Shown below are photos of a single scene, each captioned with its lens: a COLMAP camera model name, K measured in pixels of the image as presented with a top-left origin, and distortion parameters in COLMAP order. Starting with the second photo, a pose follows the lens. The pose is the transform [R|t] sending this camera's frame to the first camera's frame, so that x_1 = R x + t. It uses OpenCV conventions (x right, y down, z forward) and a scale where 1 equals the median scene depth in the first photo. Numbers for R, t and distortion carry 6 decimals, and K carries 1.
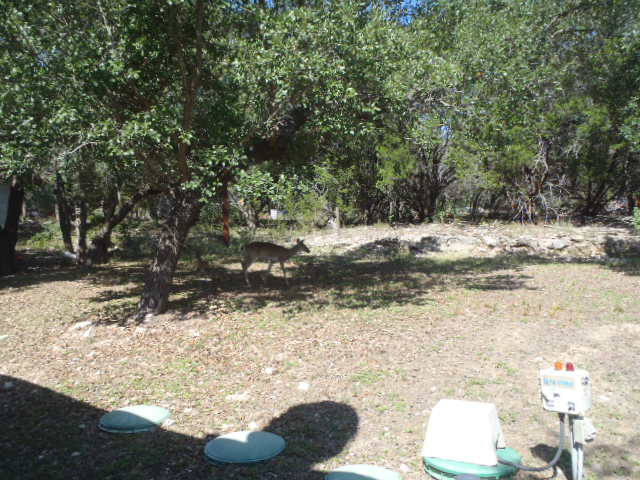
lens RADIAL K [[539.4, 0, 321.1], [0, 539.4, 239.7], [0, 0, 1]] dist [-0.066586, 0.040717]
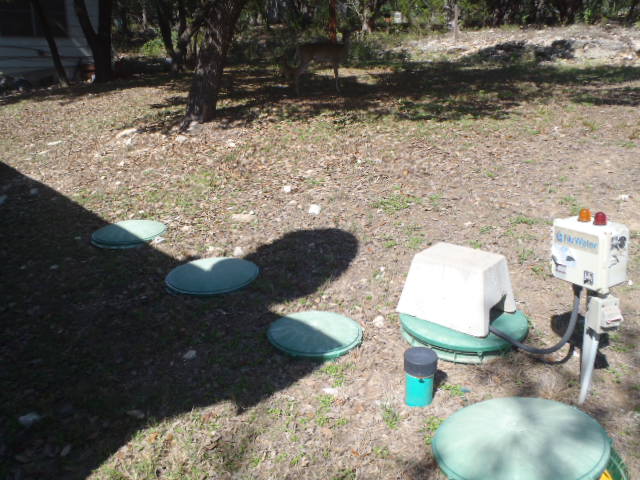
lens RADIAL K [[539.4, 0, 320.5], [0, 539.4, 240.5], [0, 0, 1]] dist [-0.066586, 0.040717]
pose [[0.971043, 0.076653, -0.226273, 0.116504], [0.004516, 0.941071, 0.338180, 0.019553], [0.238861, -0.329409, 0.913474, 0.134310]]
